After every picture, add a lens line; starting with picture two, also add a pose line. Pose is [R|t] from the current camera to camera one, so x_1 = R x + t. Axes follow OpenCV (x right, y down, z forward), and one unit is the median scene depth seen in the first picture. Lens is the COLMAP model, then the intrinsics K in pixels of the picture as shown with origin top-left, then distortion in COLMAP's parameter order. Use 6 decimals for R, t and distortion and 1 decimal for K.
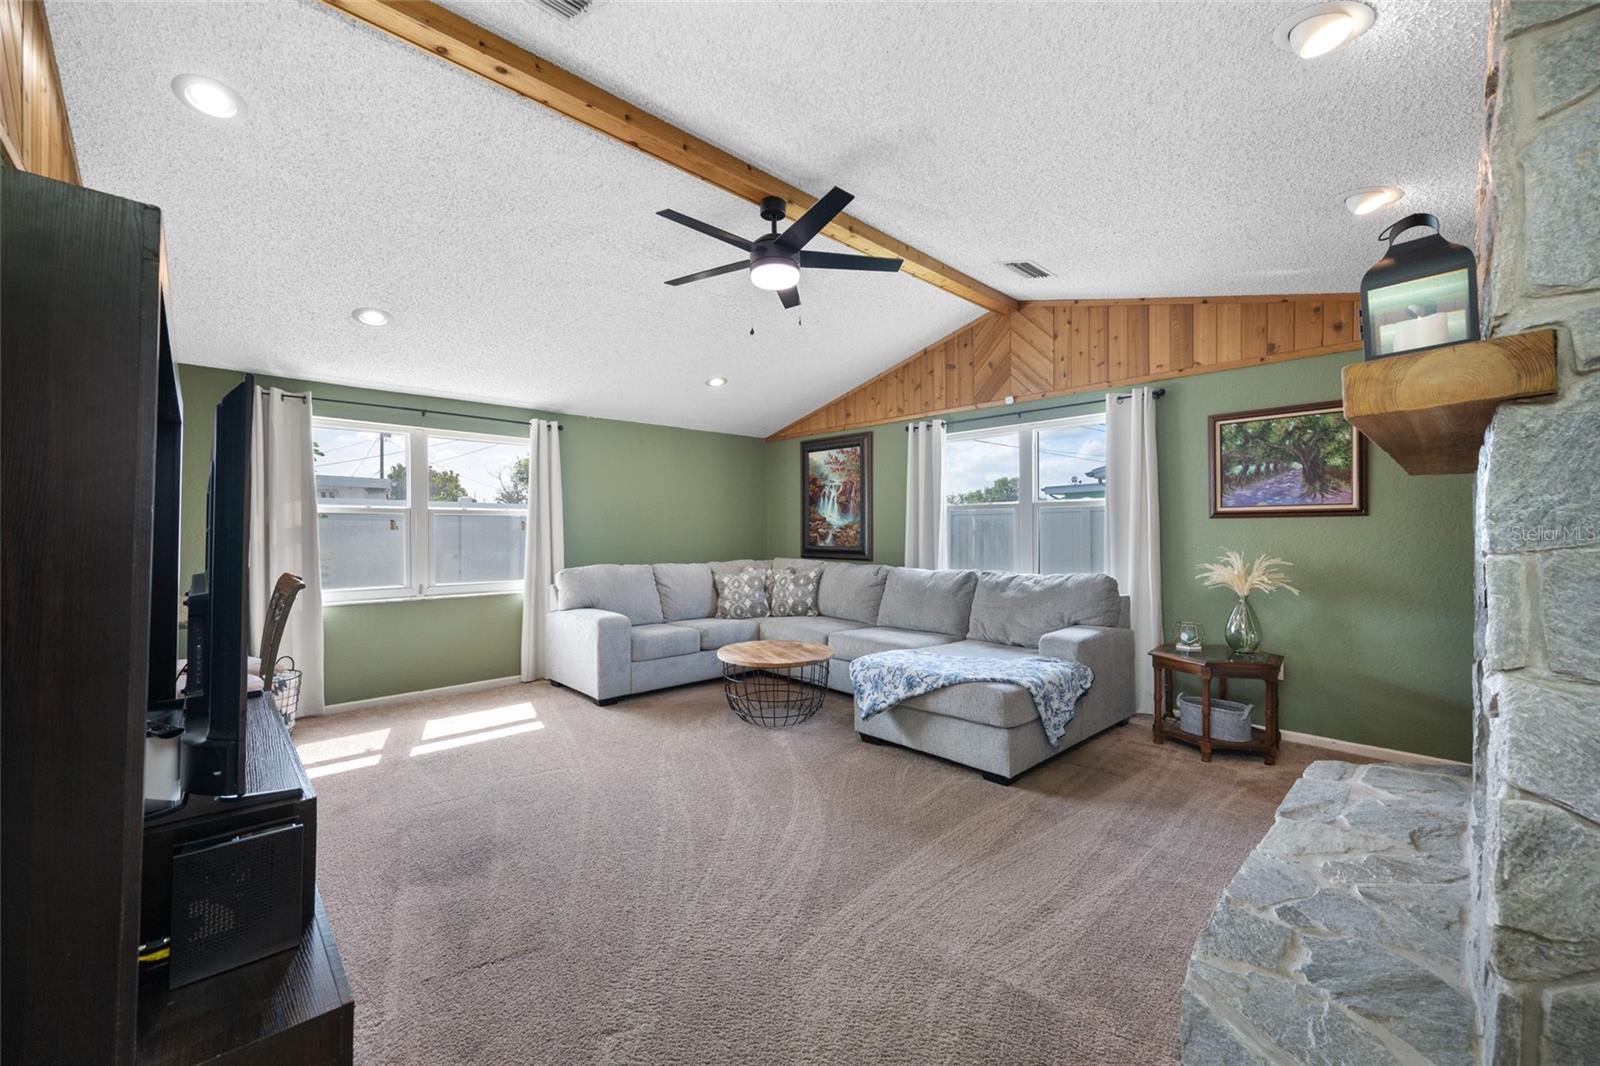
lens RADIAL K [[639.3, 0, 798.6], [0, 639.3, 530.4], [0, 0, 1]] dist [-0.000555, 0.000026]
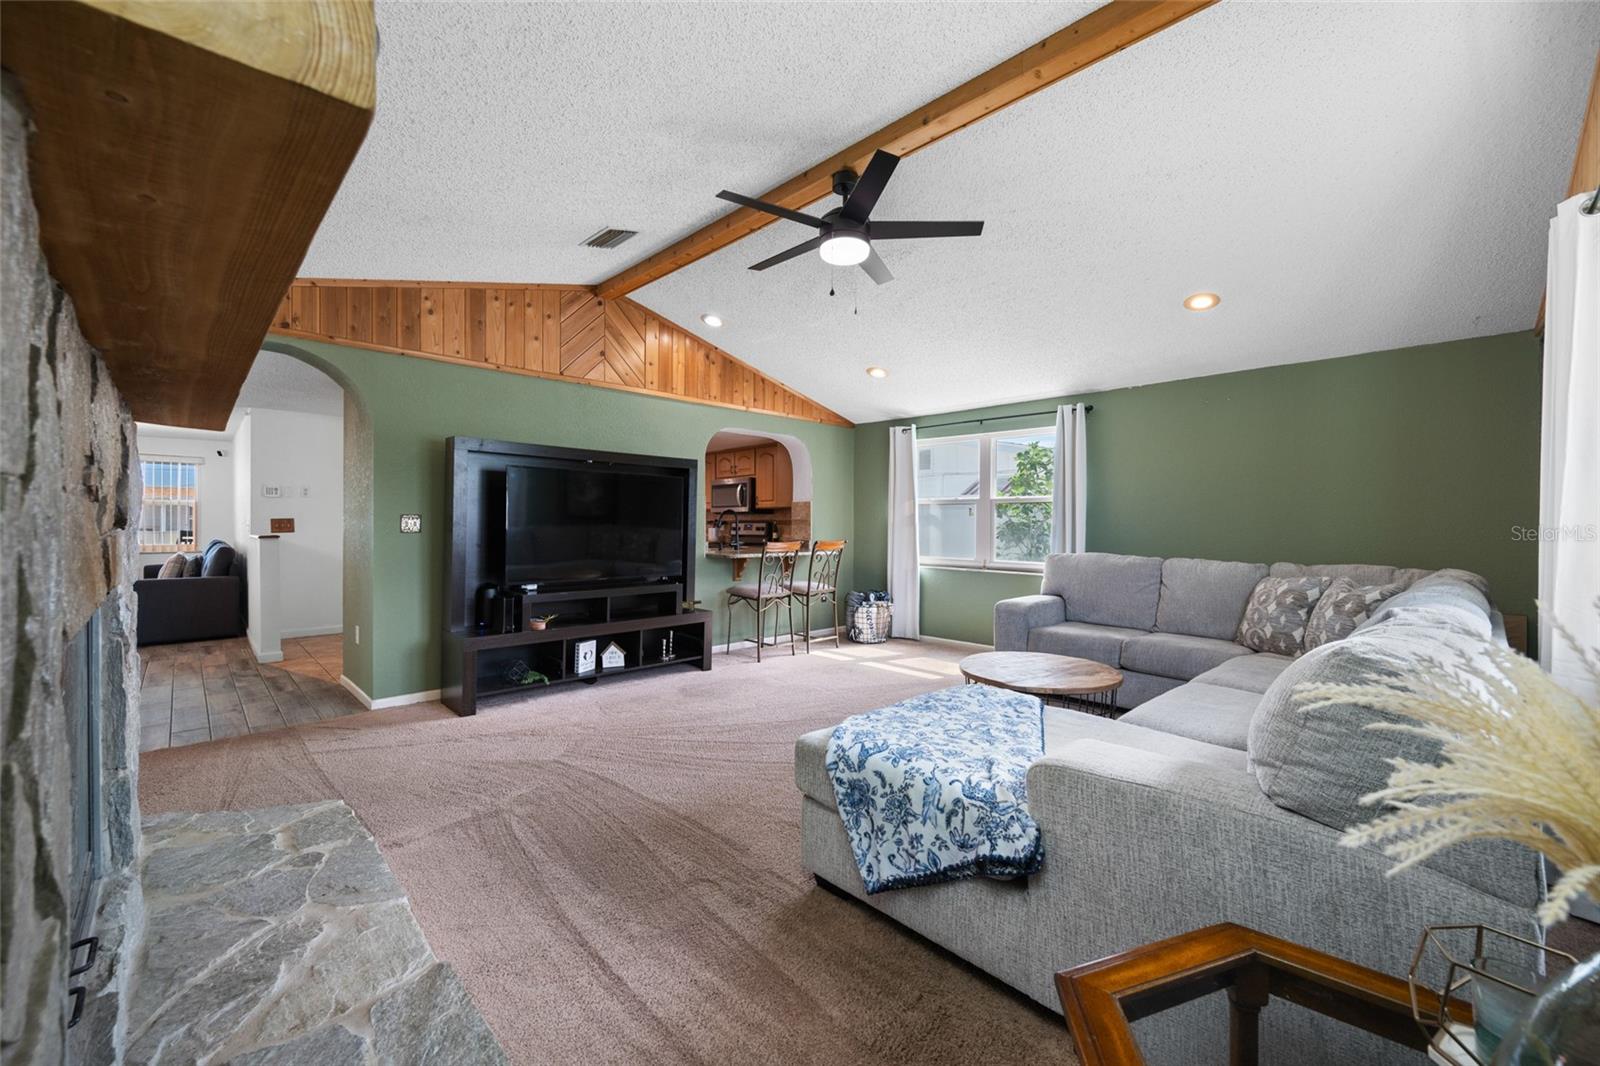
lens RADIAL K [[632.3, 0, 794.6], [0, 632.3, 530.0], [0, 0, 1]] dist [0.000362, -0.000147]
pose [[0.007996, 0.012761, -0.999887, 0.657387], [-0.004867, 0.999907, 0.012723, 0.013467], [0.999956, 0.004765, 0.008057, 0.635984]]
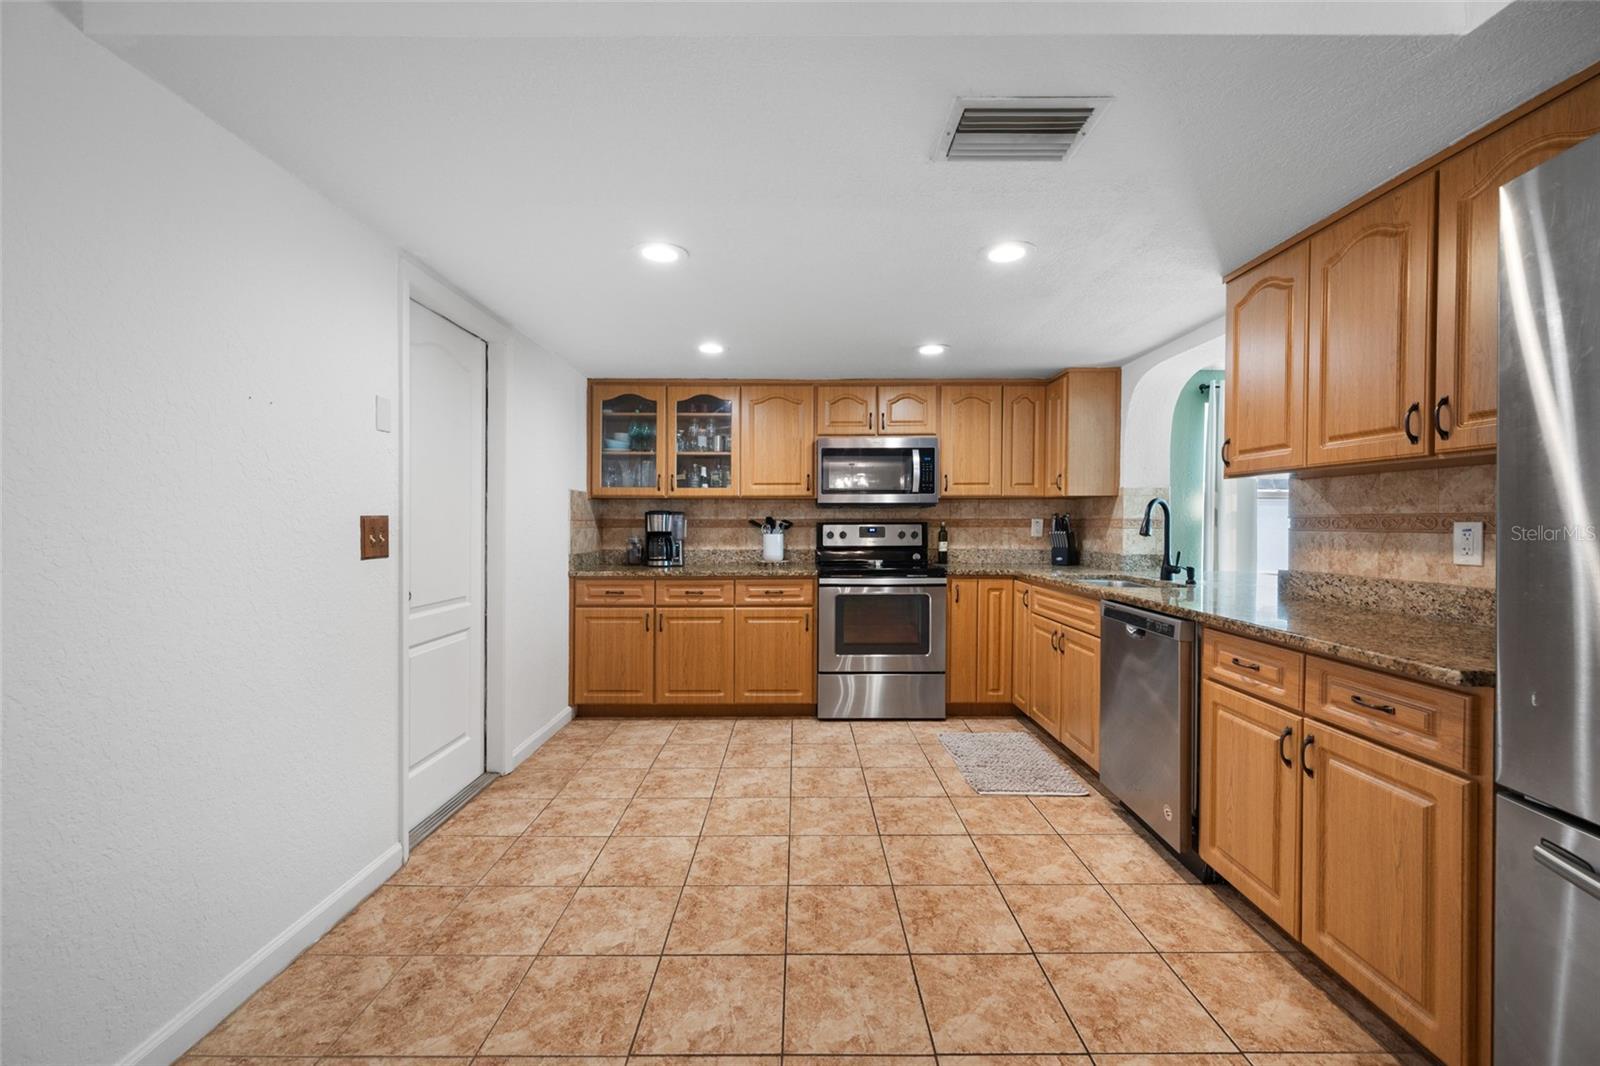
lens RADIAL K [[662.3, 0, 794.0], [0, 662.3, 540.2], [0, 0, 1]] dist [0.000466, 0.000004]
pose [[0.724032, 0.023596, -0.689362, -0.508255], [-0.004124, 0.999545, 0.029882, 0.011661], [0.689754, -0.018792, 0.723800, -0.275139]]
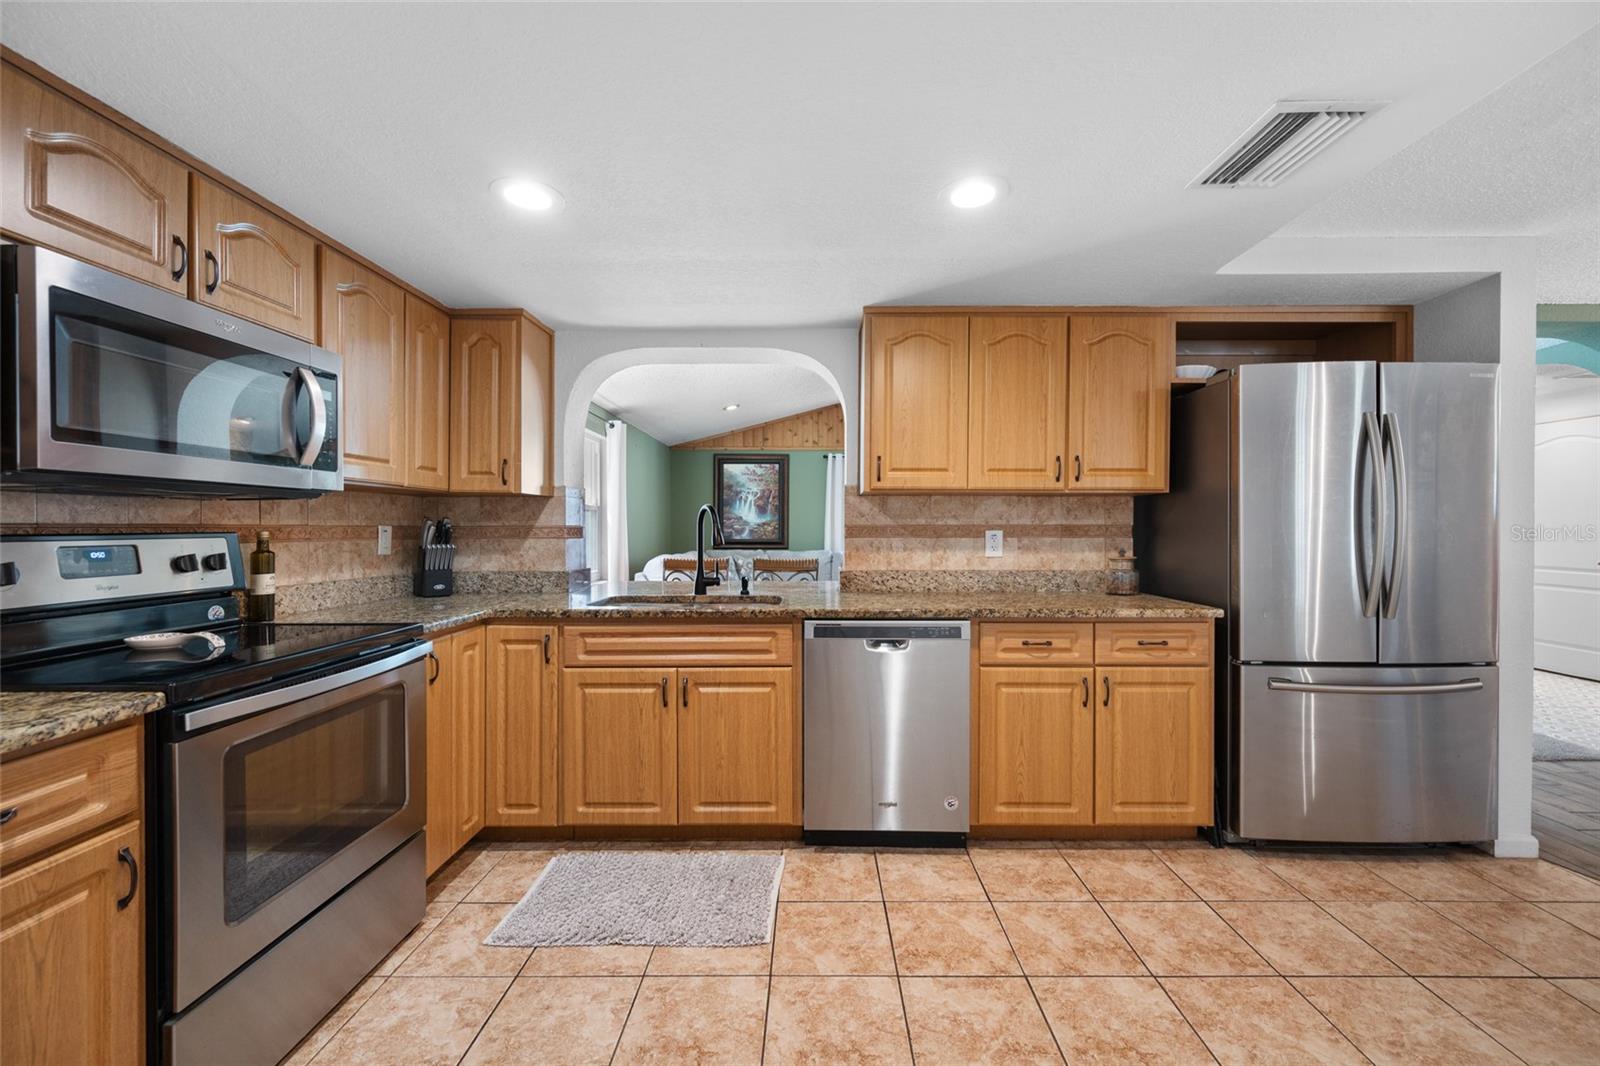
lens RADIAL K [[639.3, 0, 826.4], [0, 639.3, 540.5], [0, 0, 1]] dist [-0.000581, 0.000299]
pose [[0.682459, -0.009310, 0.730864, -1.091106], [-0.002219, 0.999888, 0.014809, 0.012003], [-0.730920, -0.011729, 0.682362, 0.004949]]
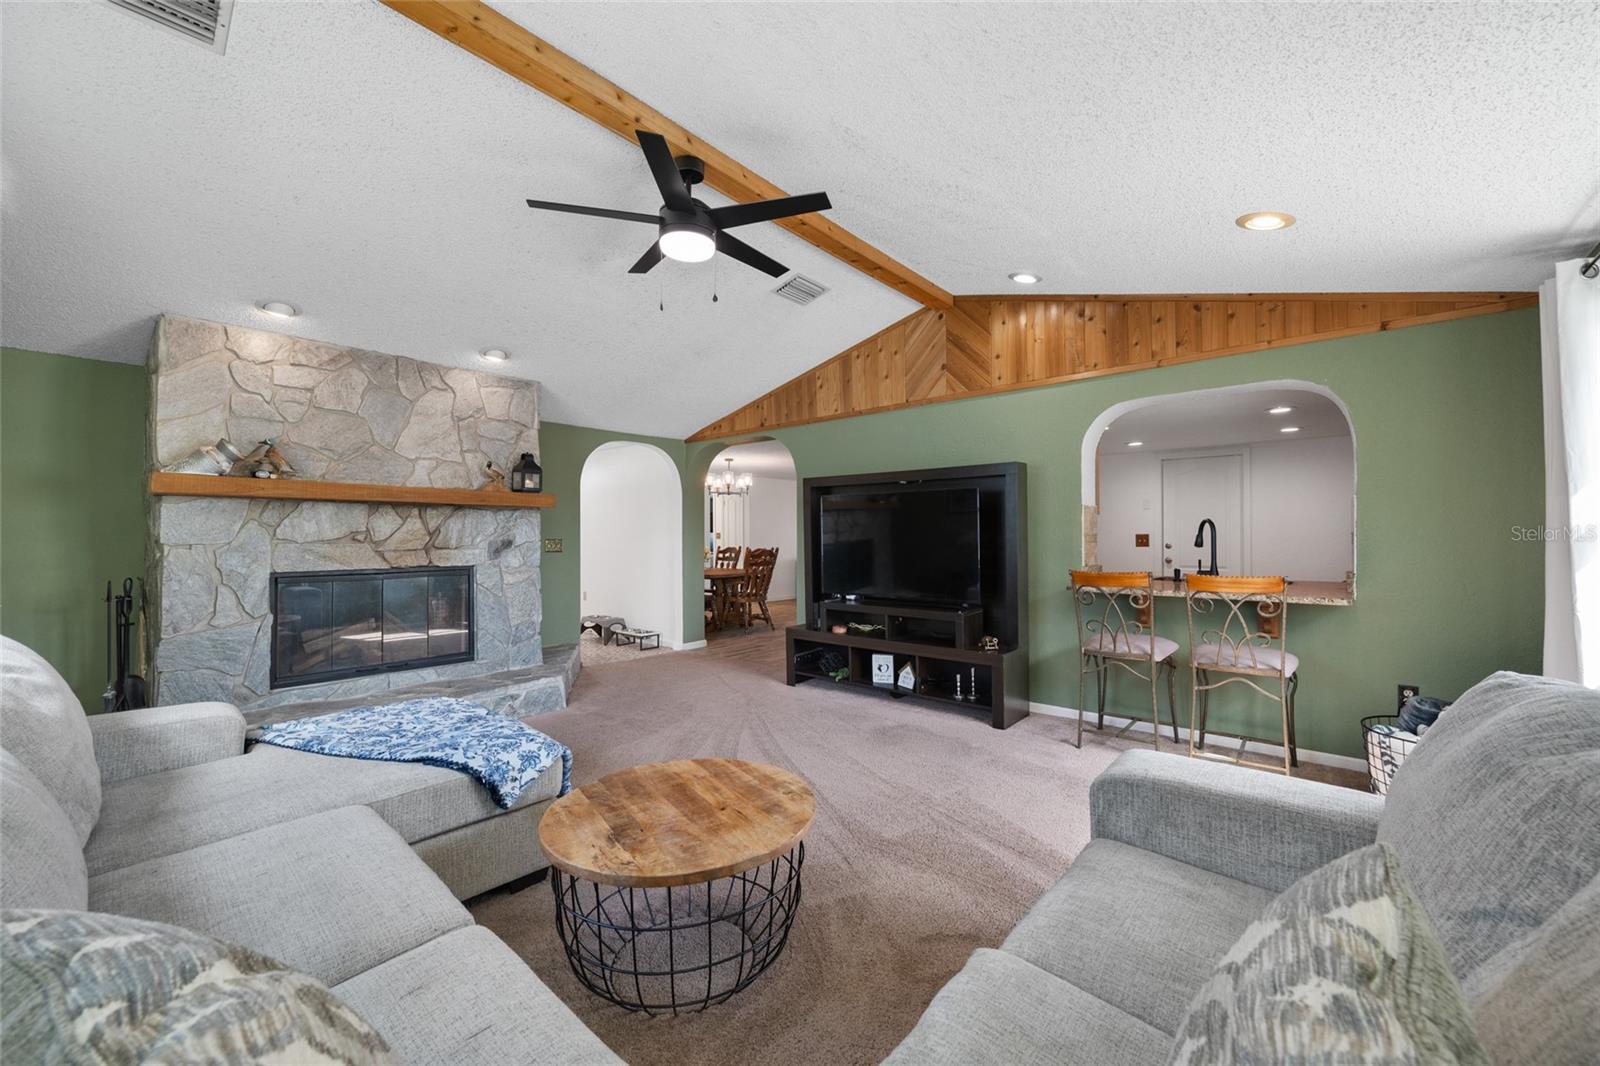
lens RADIAL K [[625.8, 0, 800.0], [0, 625.8, 533.0], [0, 0, 1]] dist [-0.002200, -0.000130]
pose [[-0.994751, 0.009585, -0.101878, -0.086626], [0.010104, 0.999938, -0.004580, 0.005060], [0.101828, -0.005585, -0.994786, 1.323750]]
